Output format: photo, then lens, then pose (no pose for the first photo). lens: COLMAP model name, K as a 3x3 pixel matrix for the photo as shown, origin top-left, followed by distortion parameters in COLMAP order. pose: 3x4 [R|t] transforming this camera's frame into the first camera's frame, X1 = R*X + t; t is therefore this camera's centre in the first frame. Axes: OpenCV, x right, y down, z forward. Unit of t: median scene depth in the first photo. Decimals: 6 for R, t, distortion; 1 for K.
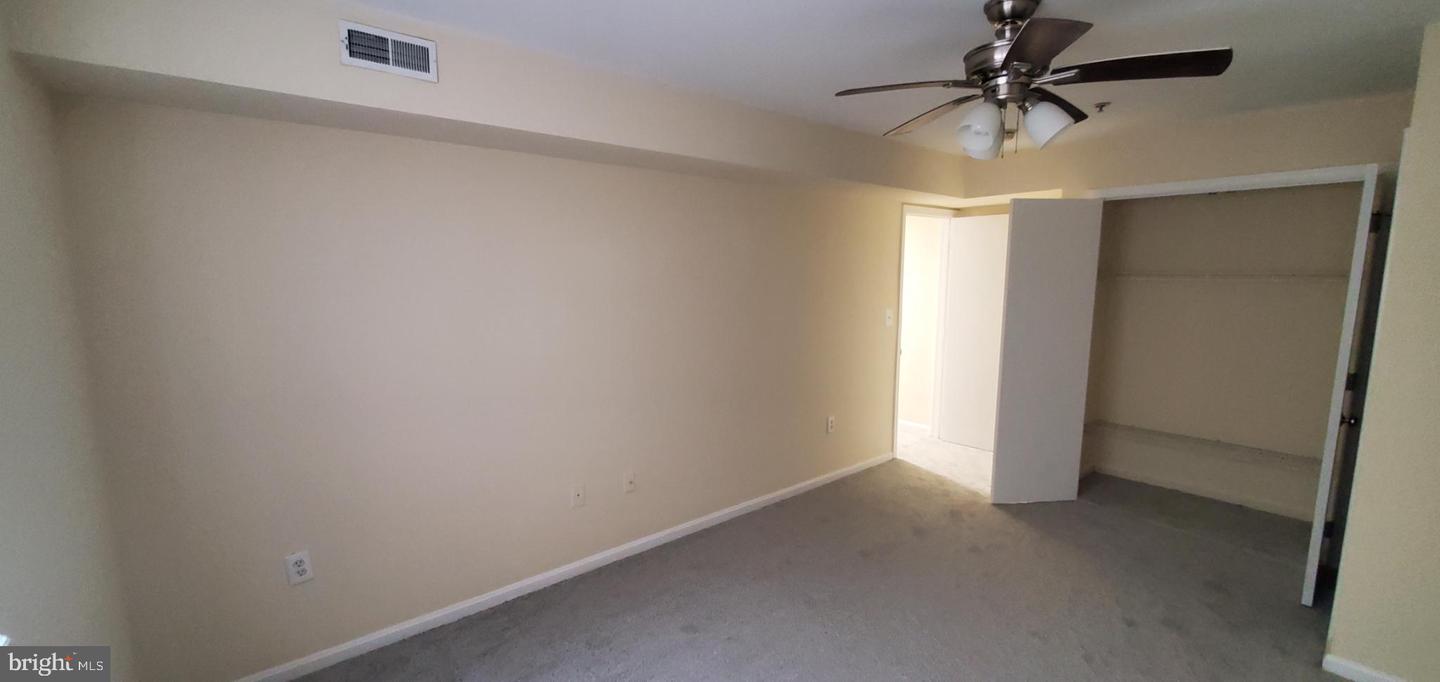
lens RADIAL K [[579.0, 0, 708.4], [0, 579.0, 348.4], [0, 0, 1]] dist [0.003356, -0.001440]
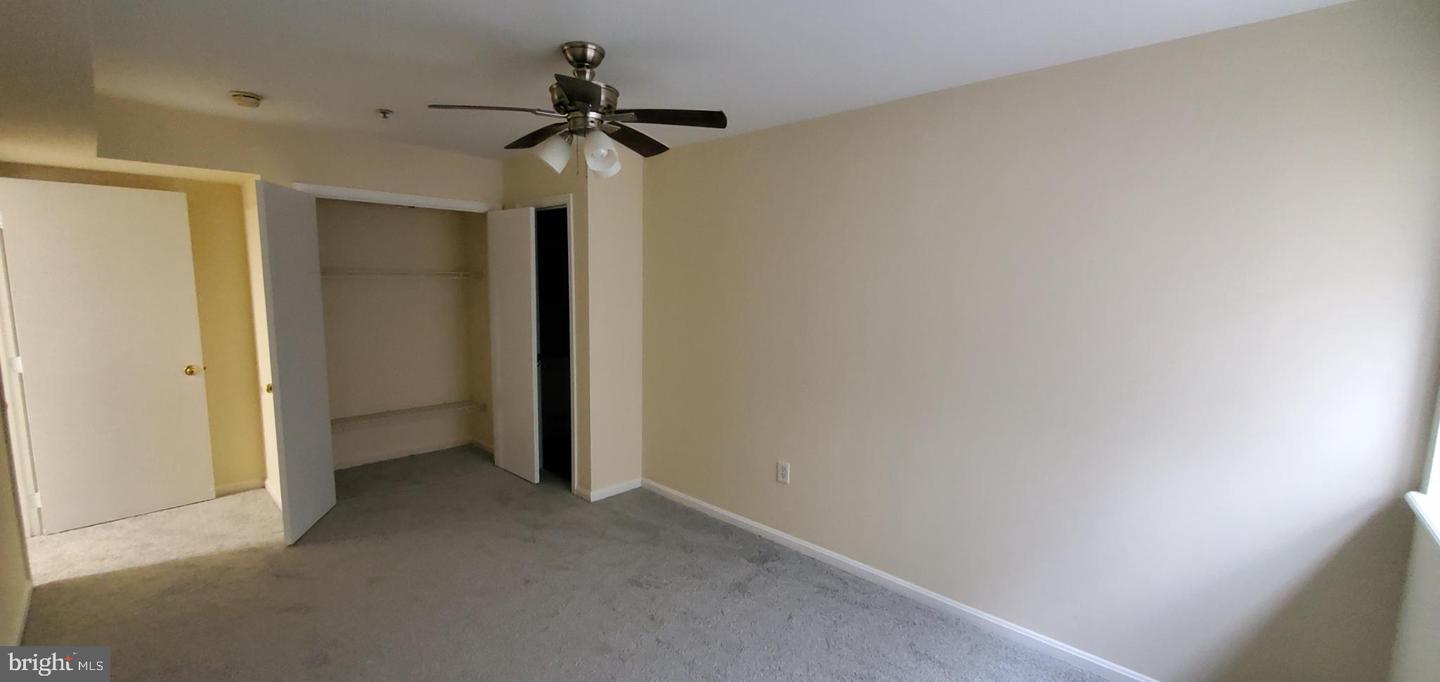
lens RADIAL K [[579.0, 0, 711.9], [0, 579.0, 347.0], [0, 0, 1]] dist [0.003356, -0.001440]
pose [[-0.121064, -0.122109, 0.985106, -0.597061], [0.115344, 0.983952, 0.136141, -0.093867], [-0.985921, 0.130108, -0.105036, 0.724058]]
